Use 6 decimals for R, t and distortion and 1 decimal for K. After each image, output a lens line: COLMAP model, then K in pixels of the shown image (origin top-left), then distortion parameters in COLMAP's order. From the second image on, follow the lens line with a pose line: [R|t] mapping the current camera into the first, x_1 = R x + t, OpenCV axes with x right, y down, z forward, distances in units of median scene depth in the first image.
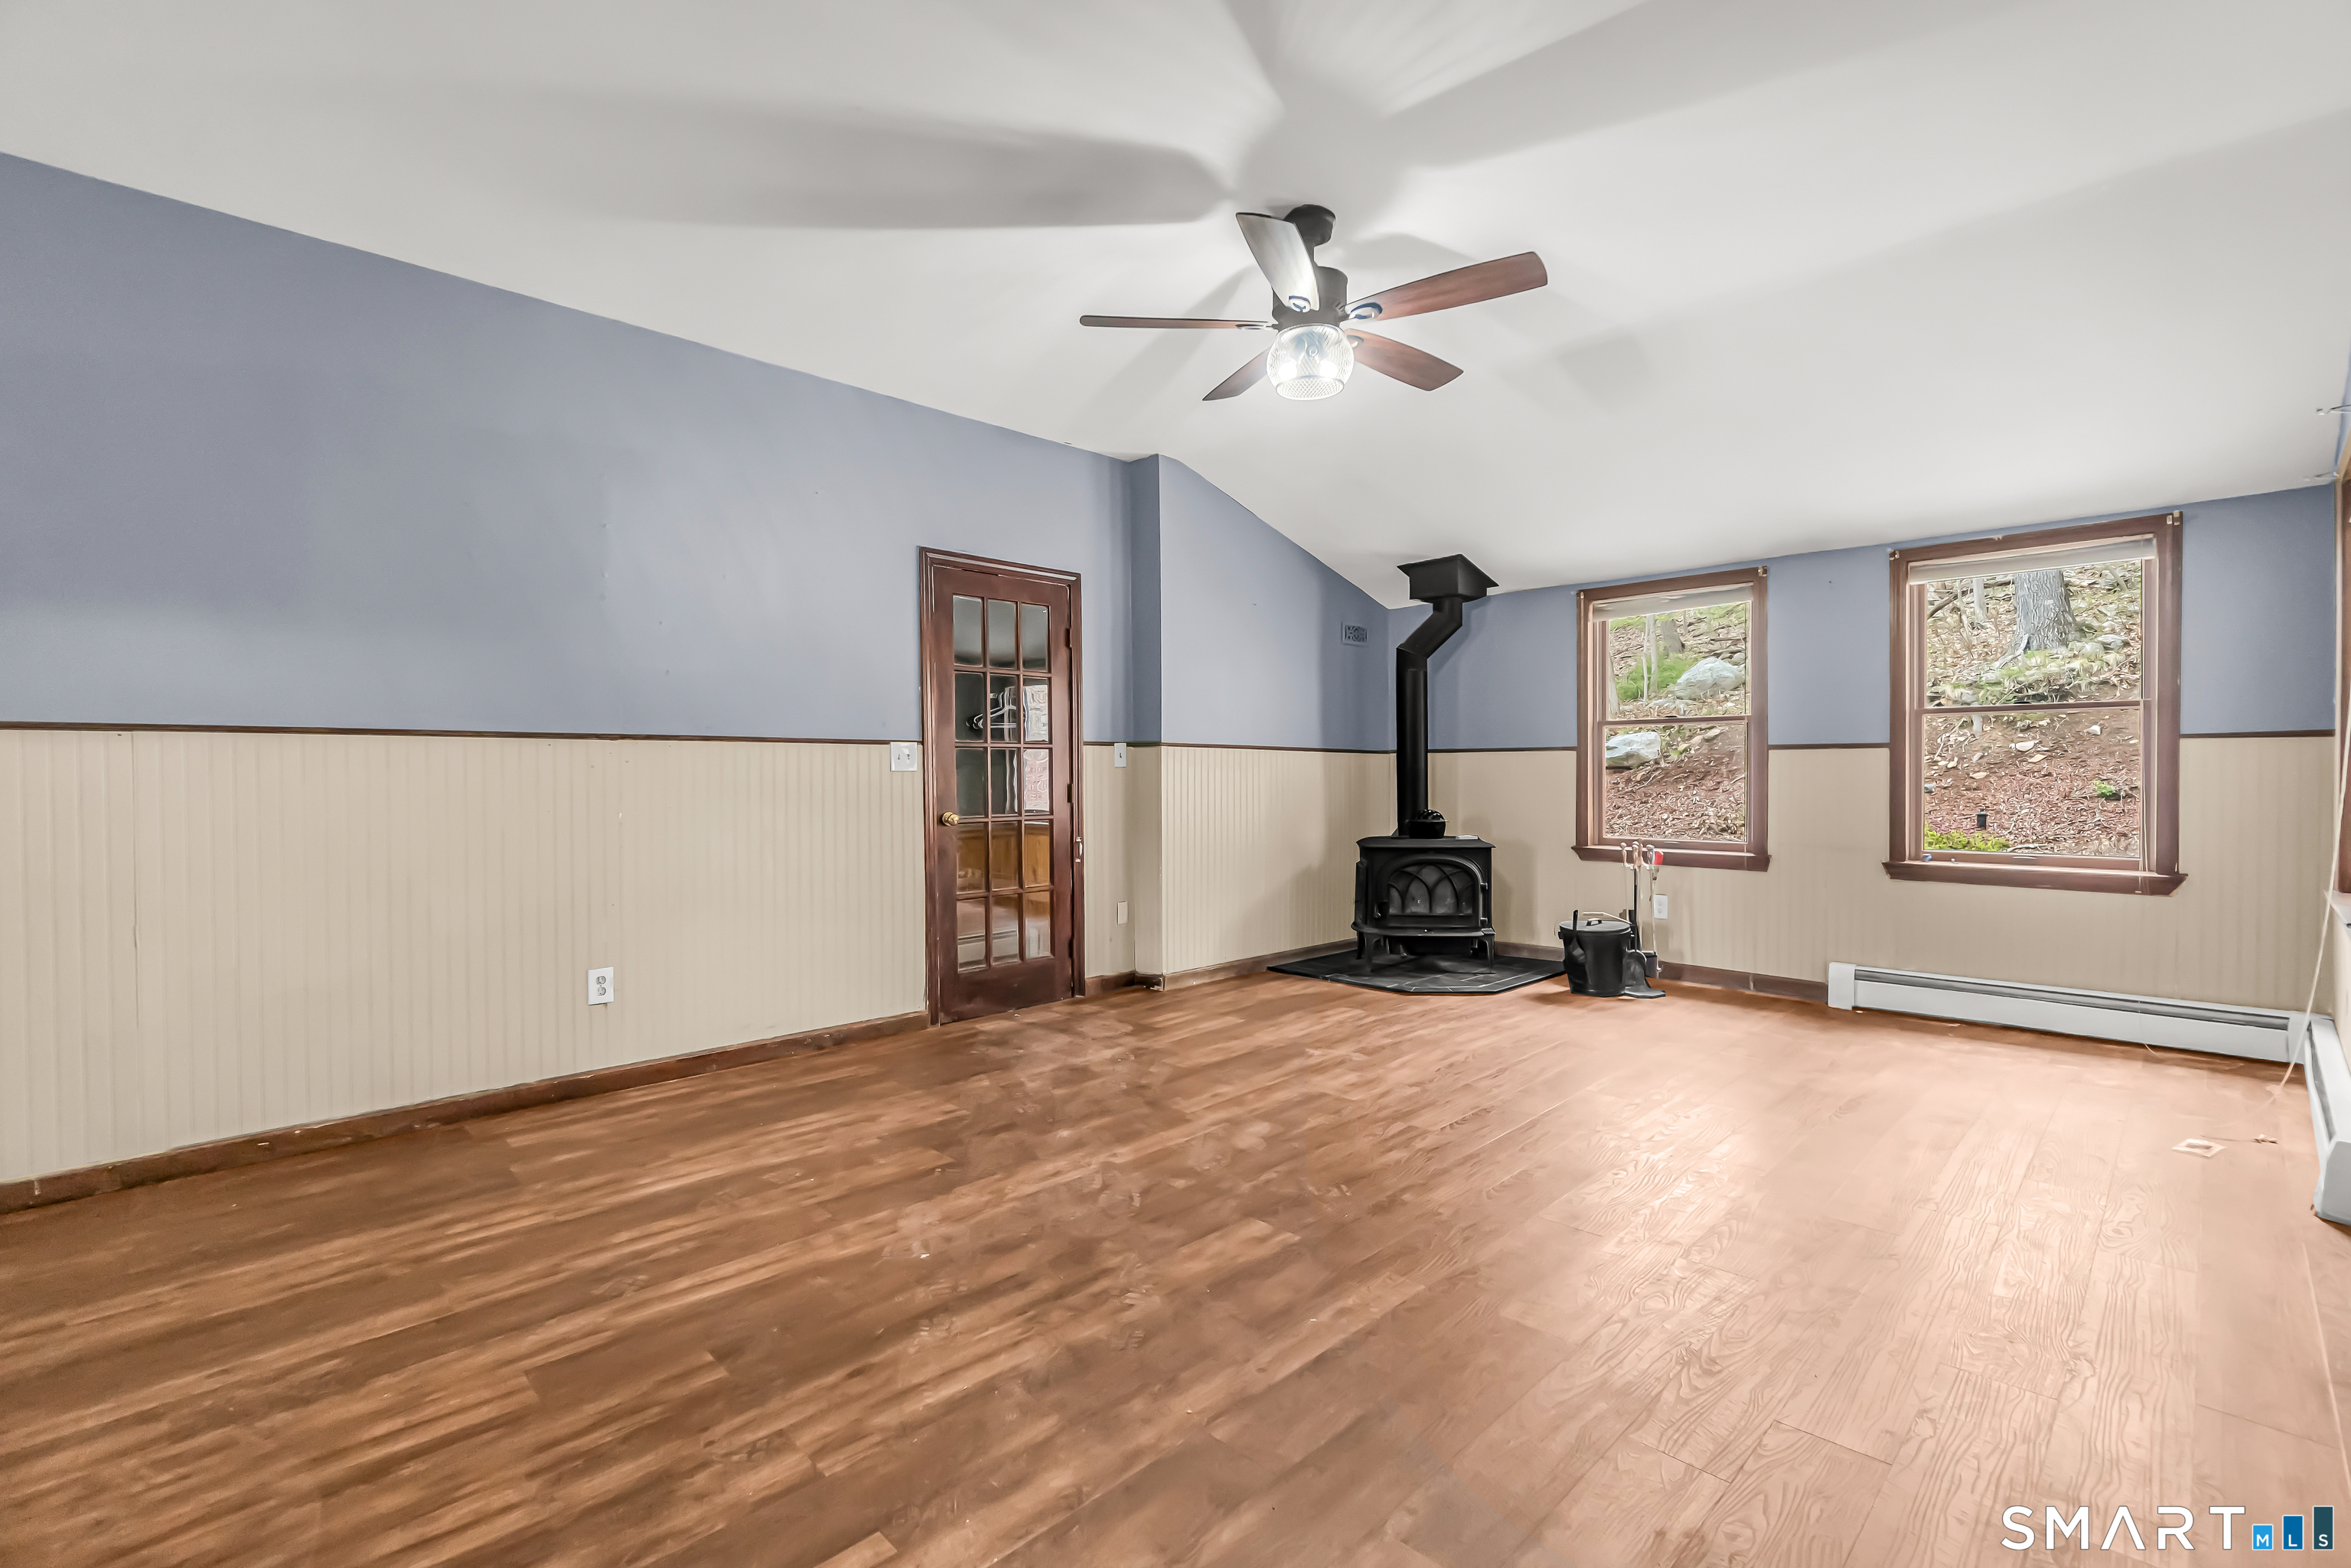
lens RADIAL K [[1032.9, 0, 1161.7], [0, 1032.9, 782.6], [0, 0, 1]] dist [-0.007985, 0.000575]
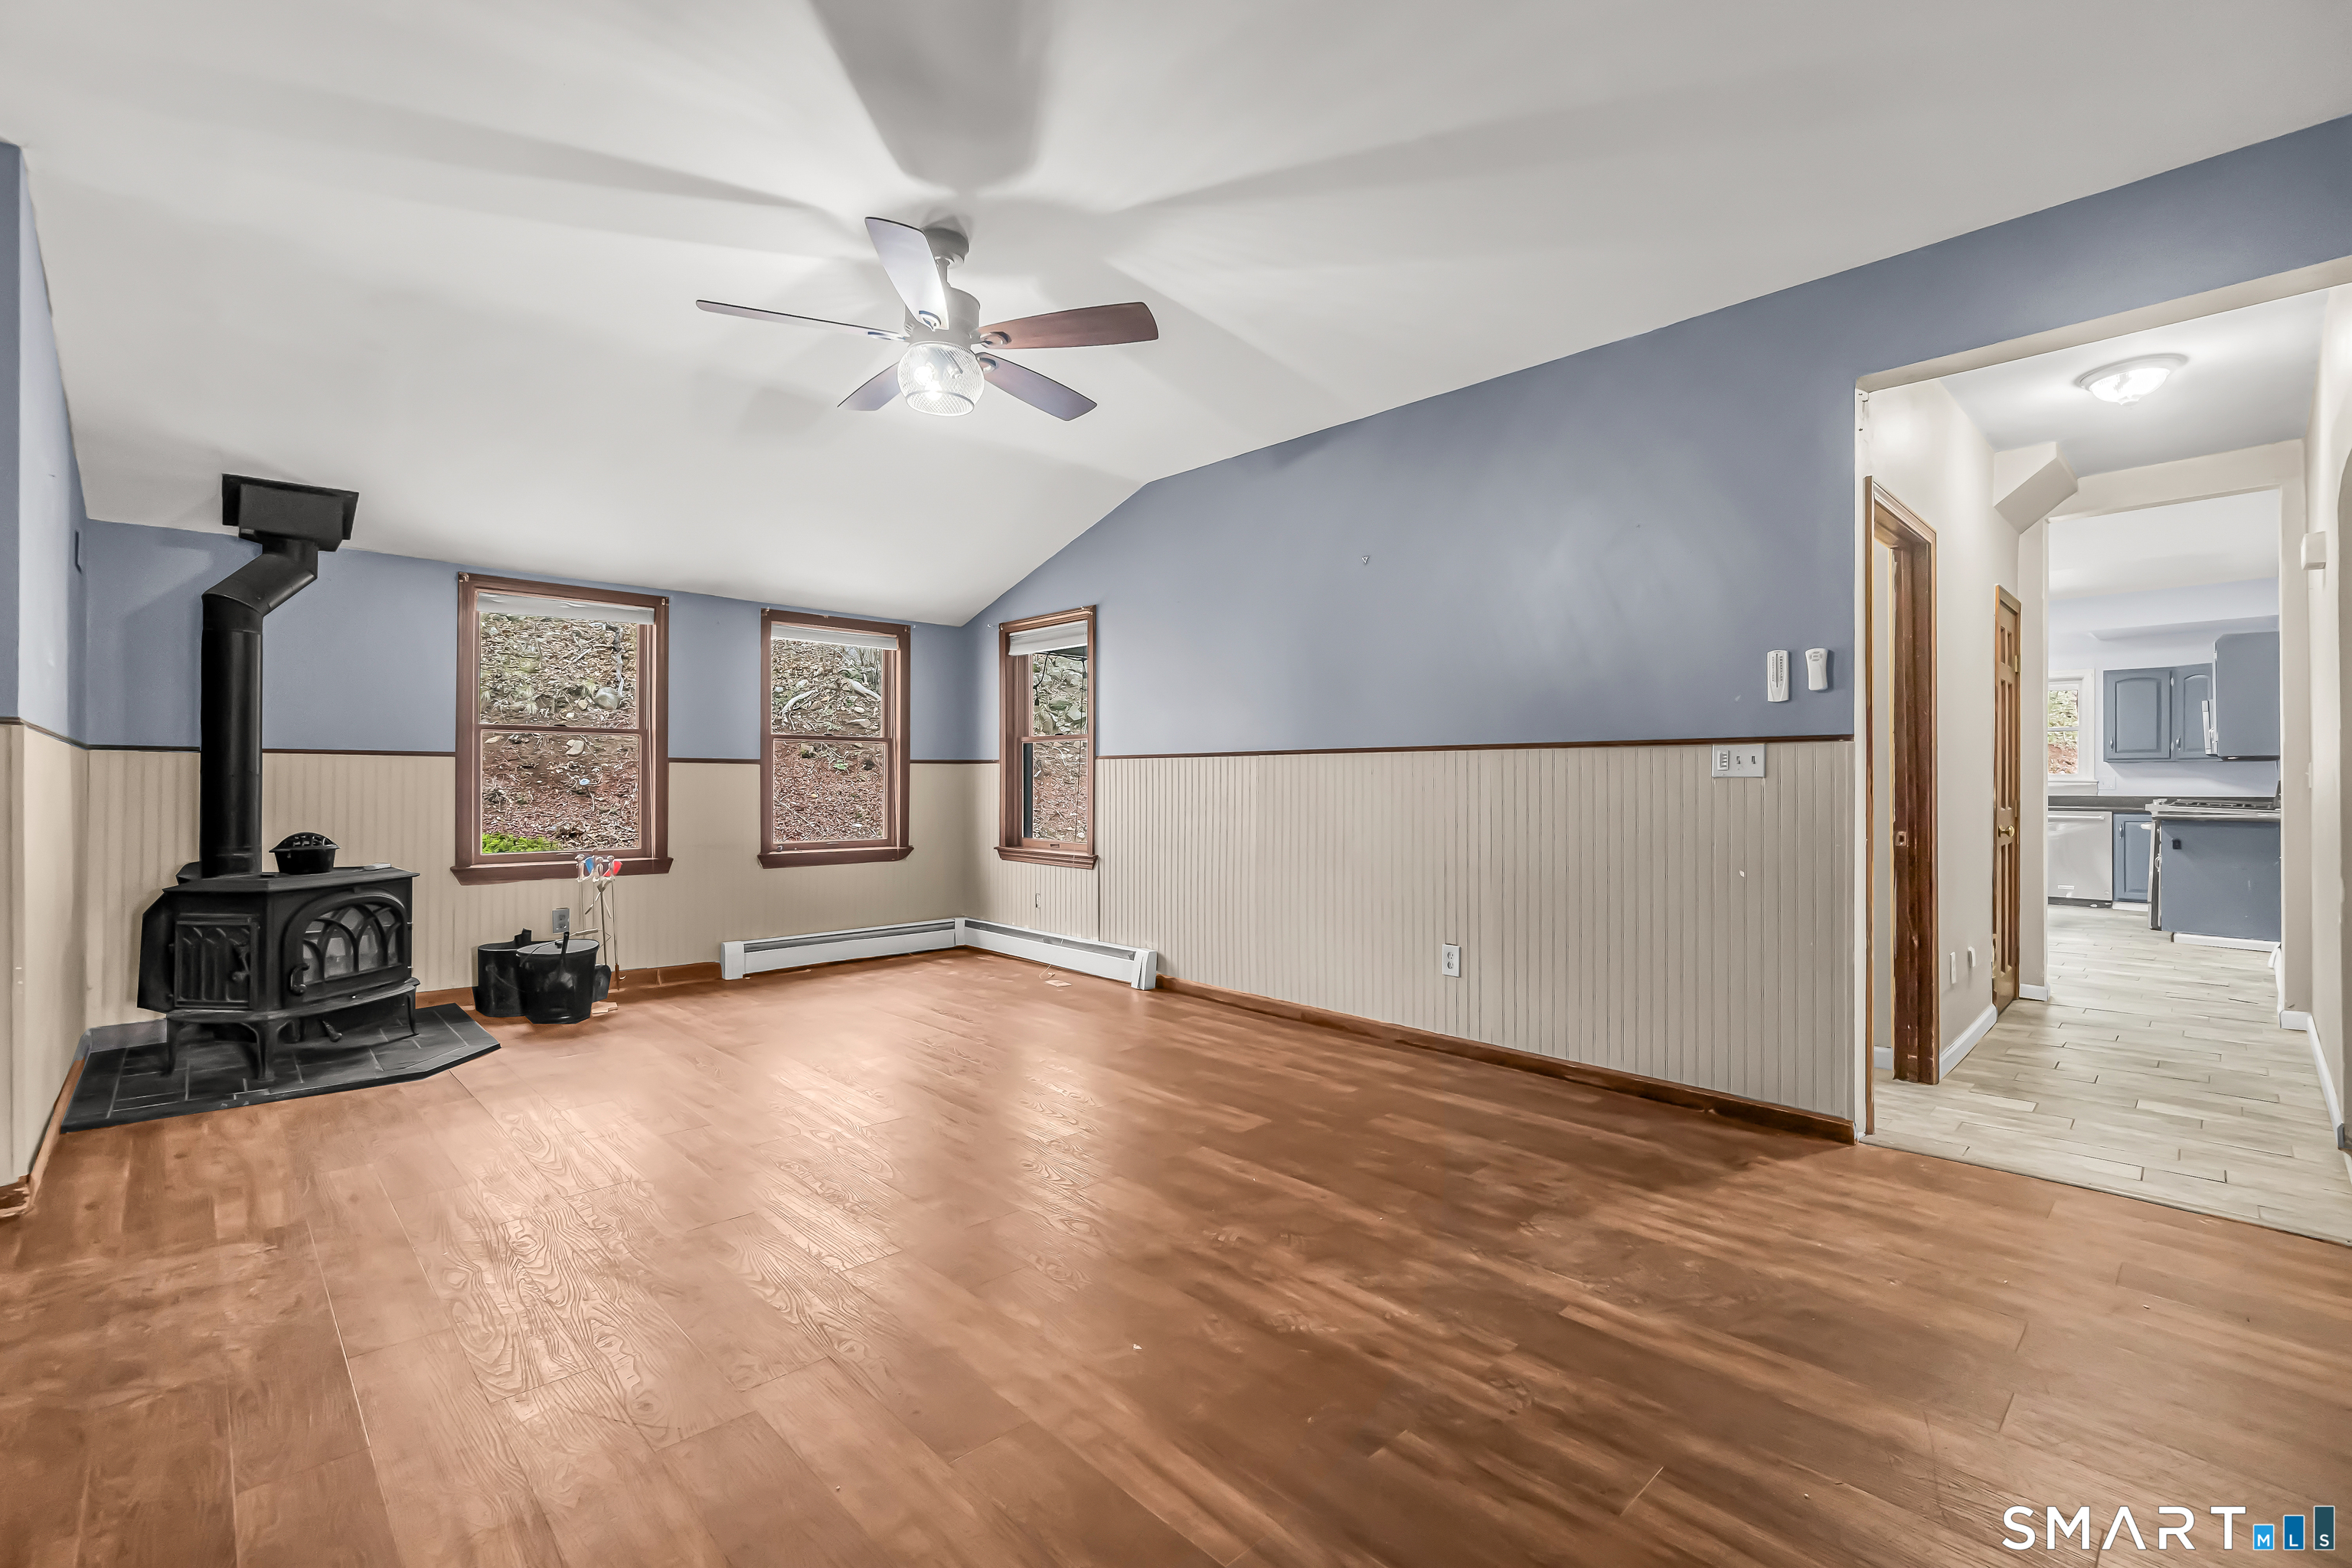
lens RADIAL K [[1033.4, 0, 1160.7], [0, 1033.4, 780.3], [0, 0, 1]] dist [-0.007985, 0.000575]
pose [[0.015051, 0.005920, 0.999869, -0.555943], [0.005512, 0.999967, -0.006004, -0.003368], [-0.999872, 0.005601, 0.015018, 0.492727]]
